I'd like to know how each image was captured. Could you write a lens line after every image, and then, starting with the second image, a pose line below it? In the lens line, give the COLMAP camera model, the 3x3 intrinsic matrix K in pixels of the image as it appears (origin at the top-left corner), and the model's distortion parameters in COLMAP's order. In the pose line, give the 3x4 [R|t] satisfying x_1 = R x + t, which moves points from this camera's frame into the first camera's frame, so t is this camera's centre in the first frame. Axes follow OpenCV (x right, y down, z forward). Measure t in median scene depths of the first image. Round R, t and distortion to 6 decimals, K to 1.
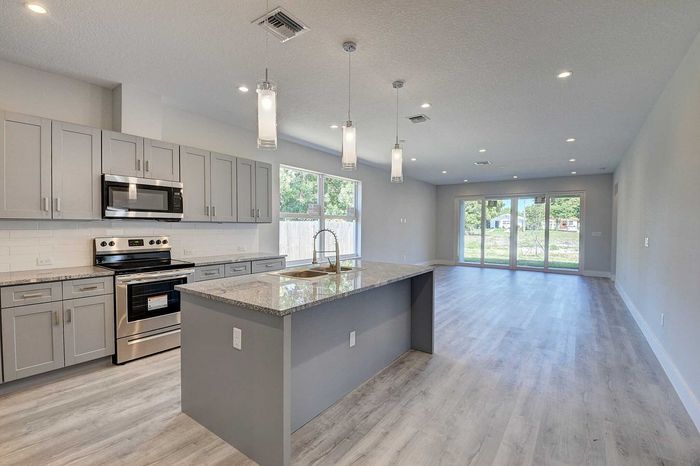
lens RADIAL K [[314.9, 0, 350.0], [0, 314.9, 233.0], [0, 0, 1]] dist [-0.014123, -0.000268]
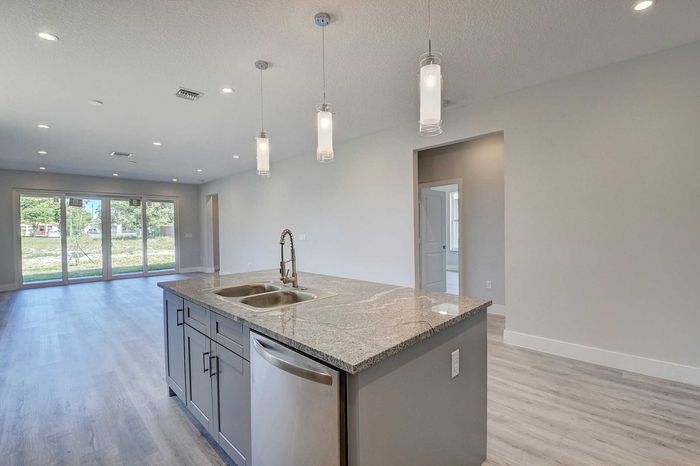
lens RADIAL K [[302.4, 0, 354.5], [0, 302.4, 237.1], [0, 0, 1]] dist [-0.046946, 0.000153]
pose [[0.112031, -0.034594, 0.993102, -0.273167], [0.034564, 0.998925, 0.030898, -0.005179], [-0.993103, 0.030865, 0.113106, 0.289503]]
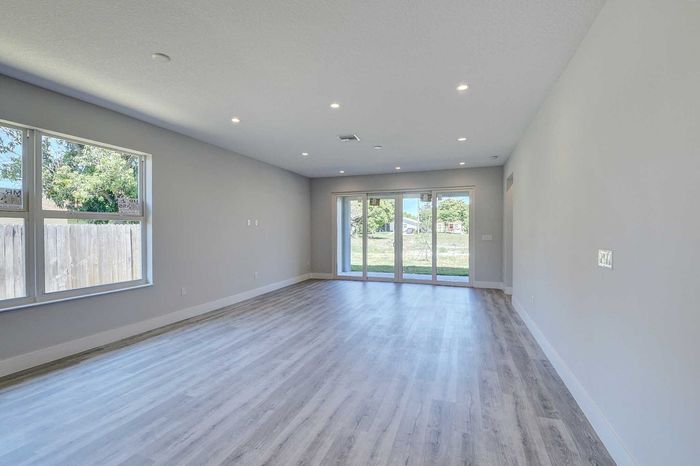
lens RADIAL K [[309.6, 0, 350.0], [0, 309.6, 233.0], [0, 0, 1]] dist [0.014499, -0.020996]
pose [[0.959419, -0.012484, 0.281706, 0.221437], [0.016072, 0.999816, -0.010430, -0.006949], [-0.281525, 0.014535, 0.959444, 0.333880]]
